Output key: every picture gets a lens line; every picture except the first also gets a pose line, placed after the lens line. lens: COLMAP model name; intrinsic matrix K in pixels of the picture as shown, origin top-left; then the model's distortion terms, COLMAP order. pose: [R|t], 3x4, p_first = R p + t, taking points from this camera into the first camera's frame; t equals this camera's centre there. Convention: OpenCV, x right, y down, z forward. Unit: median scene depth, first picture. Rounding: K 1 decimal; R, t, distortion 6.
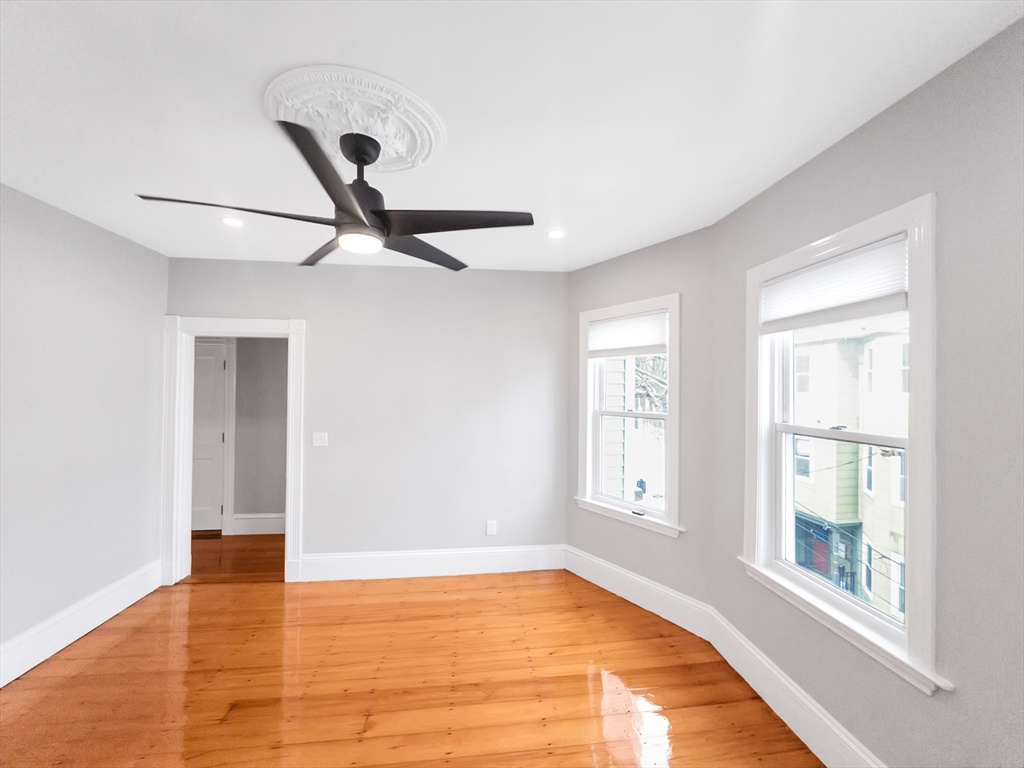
lens RADIAL K [[414.1, 0, 504.2], [0, 414.1, 381.4], [0, 0, 1]] dist [0.000789, 0.000220]
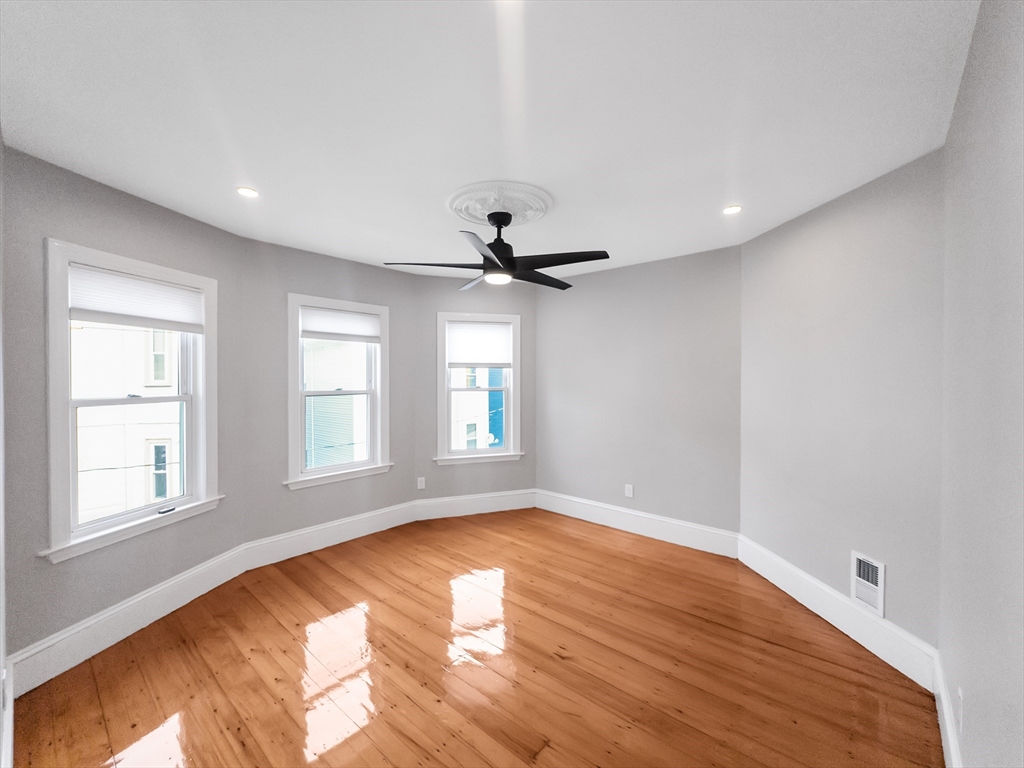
lens RADIAL K [[414.1, 0, 504.2], [0, 414.1, 381.4], [0, 0, 1]] dist [0.000789, 0.000220]
pose [[-0.660950, -0.004805, 0.750414, -1.087046], [-0.008725, 0.999961, -0.001282, 0.053367], [-0.750379, -0.007394, -0.660967, 1.410594]]
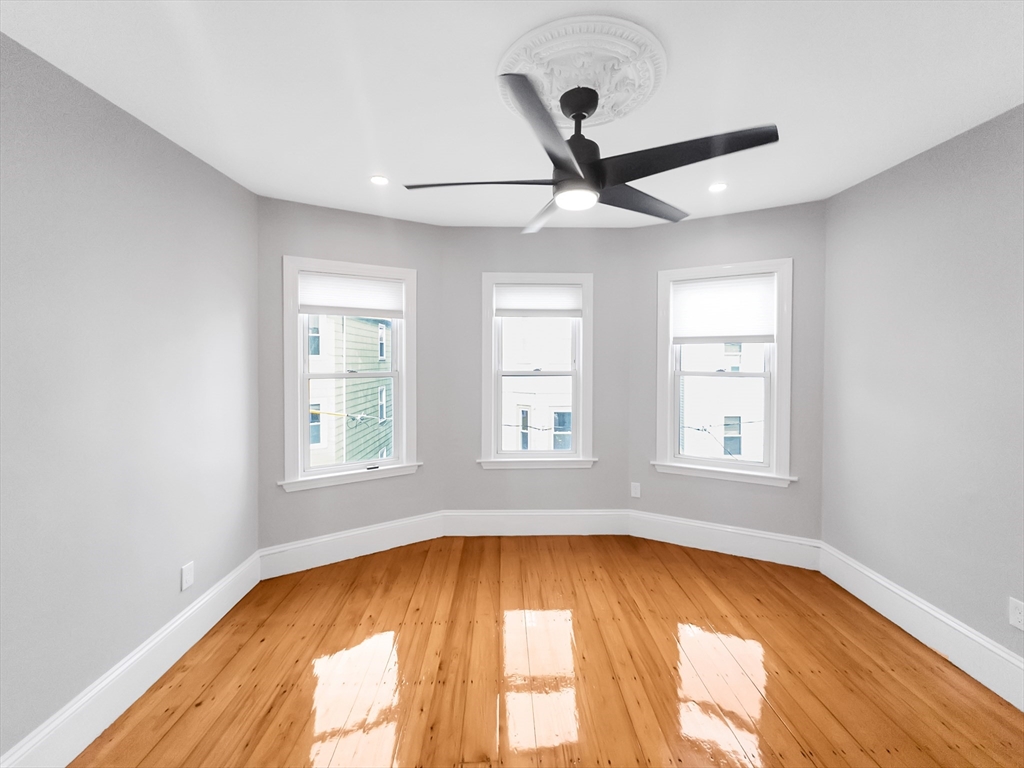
lens RADIAL K [[422.9, 0, 513.6], [0, 422.9, 363.2], [0, 0, 1]] dist [0.000540, 0.000082]
pose [[0.069334, -0.014374, 0.997490, -0.972774], [-0.014867, 0.999770, 0.015440, 0.041671], [-0.997483, -0.015900, 0.069104, 0.772205]]
